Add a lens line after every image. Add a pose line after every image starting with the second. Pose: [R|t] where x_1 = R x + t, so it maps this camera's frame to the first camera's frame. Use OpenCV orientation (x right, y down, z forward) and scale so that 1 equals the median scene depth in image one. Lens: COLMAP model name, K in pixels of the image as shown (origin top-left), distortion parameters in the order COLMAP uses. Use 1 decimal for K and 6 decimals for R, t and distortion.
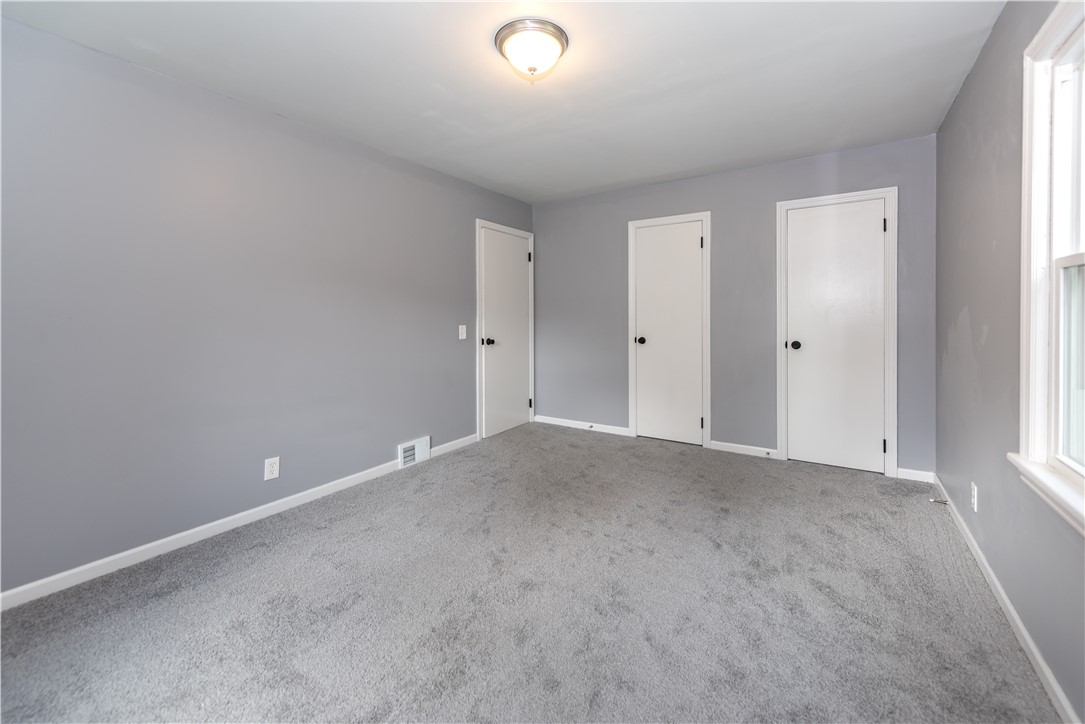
lens RADIAL K [[442.2, 0, 546.7], [0, 442.2, 315.9], [0, 0, 1]] dist [0.020369, -0.006104]
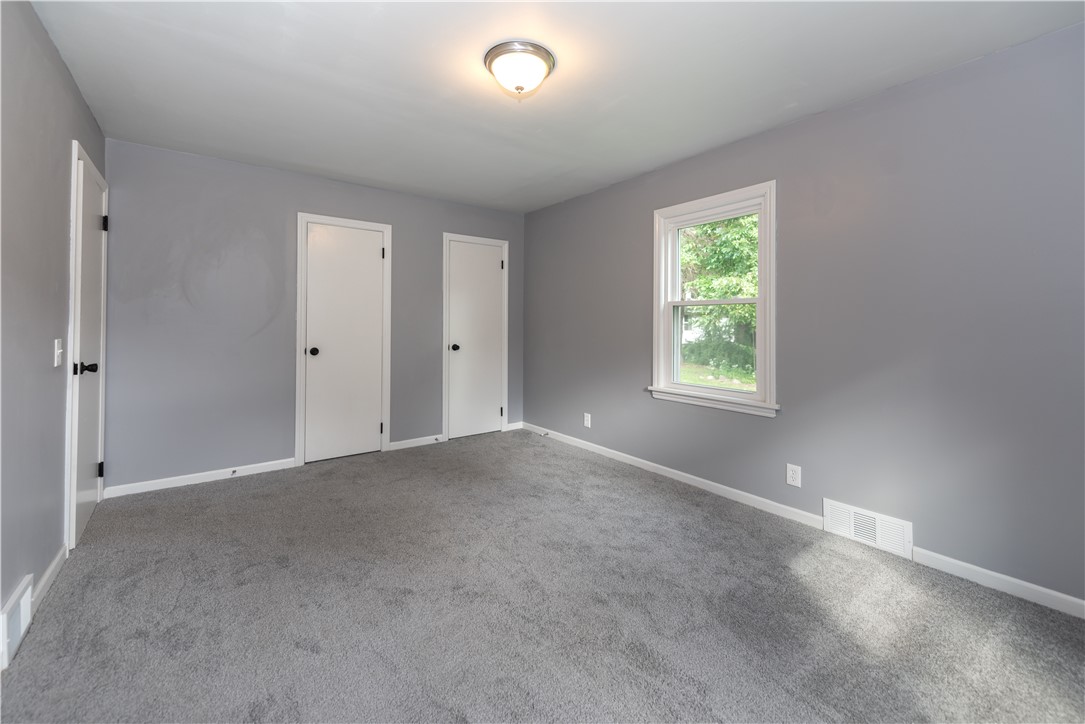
lens RADIAL K [[441.8, 0, 541.2], [0, 441.8, 318.3], [0, 0, 1]] dist [-0.000147, -0.000040]
pose [[0.337901, 0.018743, 0.940995, -0.505038], [-0.008830, 0.999821, -0.016744, 0.000652], [-0.941140, -0.002651, 0.338006, 0.313588]]
